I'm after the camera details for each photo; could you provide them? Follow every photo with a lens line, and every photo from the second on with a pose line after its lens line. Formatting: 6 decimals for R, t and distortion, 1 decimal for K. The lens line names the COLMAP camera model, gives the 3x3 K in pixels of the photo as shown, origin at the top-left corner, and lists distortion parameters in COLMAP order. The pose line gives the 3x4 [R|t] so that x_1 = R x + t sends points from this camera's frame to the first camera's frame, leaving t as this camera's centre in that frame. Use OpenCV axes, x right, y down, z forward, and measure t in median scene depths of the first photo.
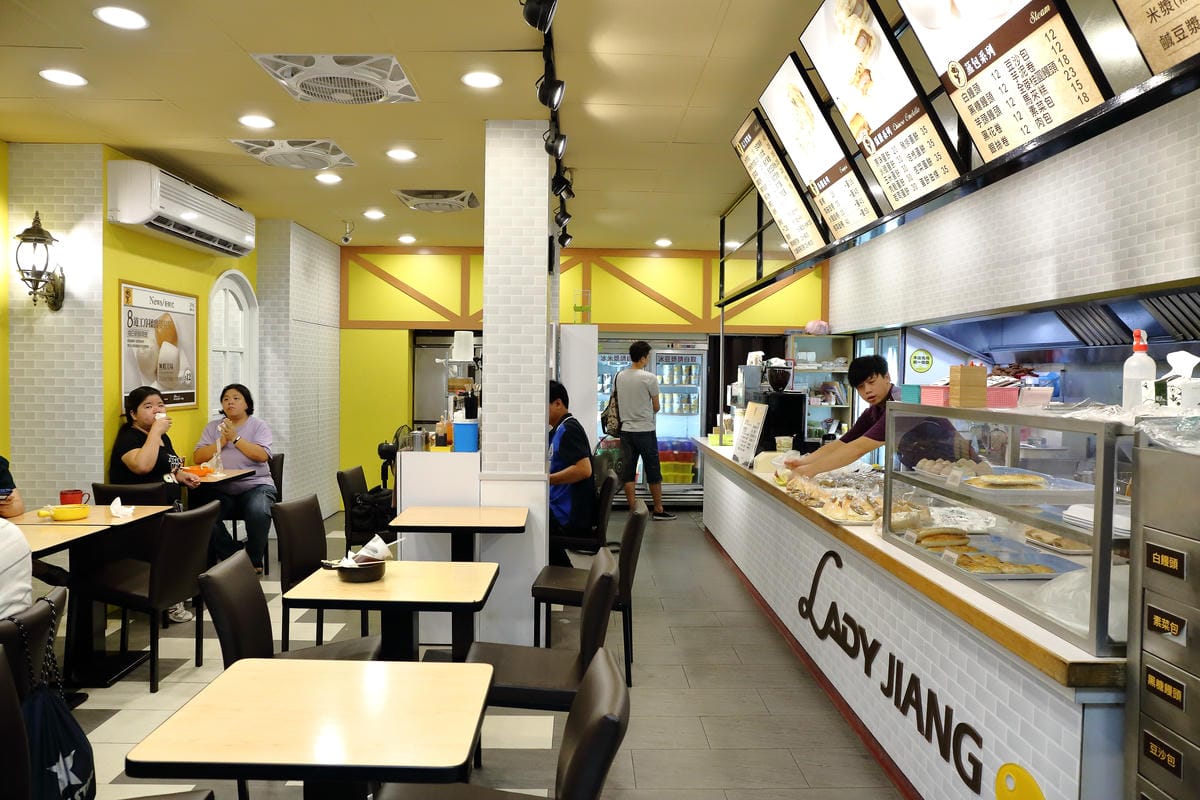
lens RADIAL K [[808.9, 0, 600.0], [0, 808.9, 400.0], [0, 0, 1]] dist [-0.104791, 0.084330]
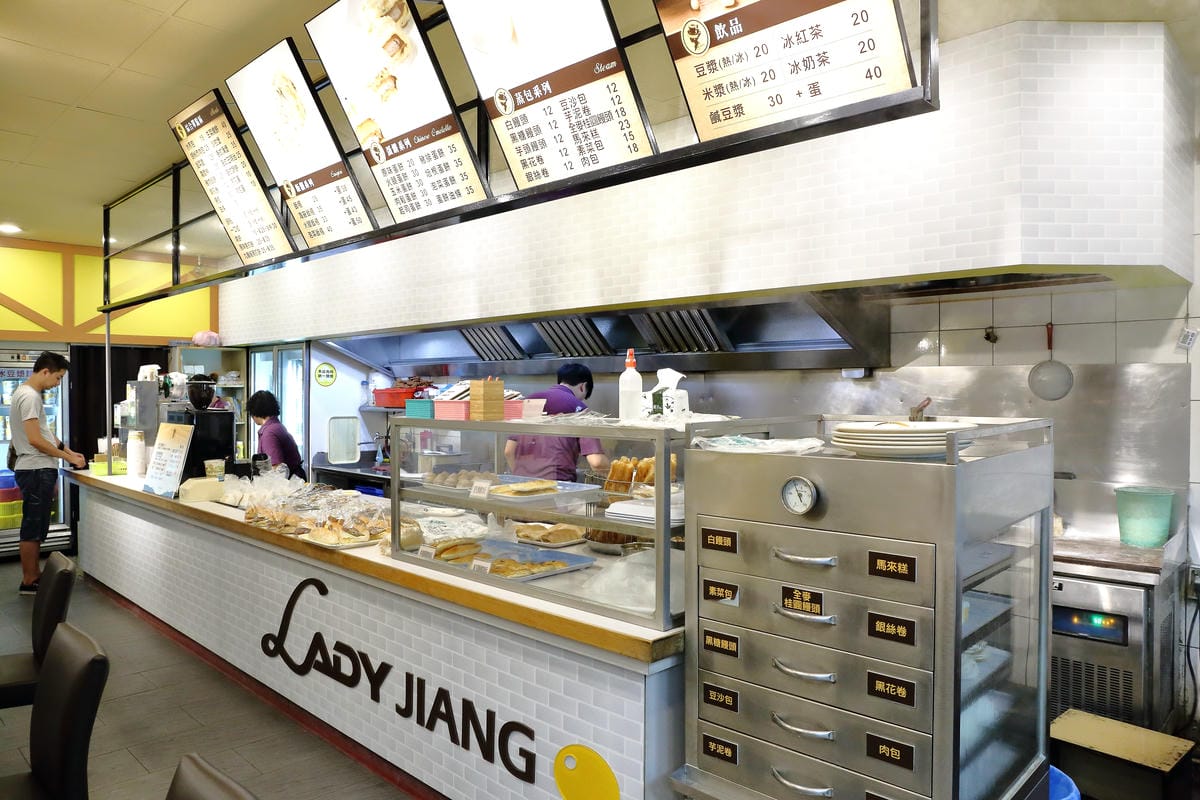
lens RADIAL K [[808.9, 0, 600.0], [0, 808.9, 400.0], [0, 0, 1]] dist [-0.104791, 0.084330]
pose [[0.717555, -0.022963, 0.696124, -0.149608], [0.034257, 0.999410, -0.002343, -0.008873], [-0.695659, 0.025528, 0.717918, 0.121354]]
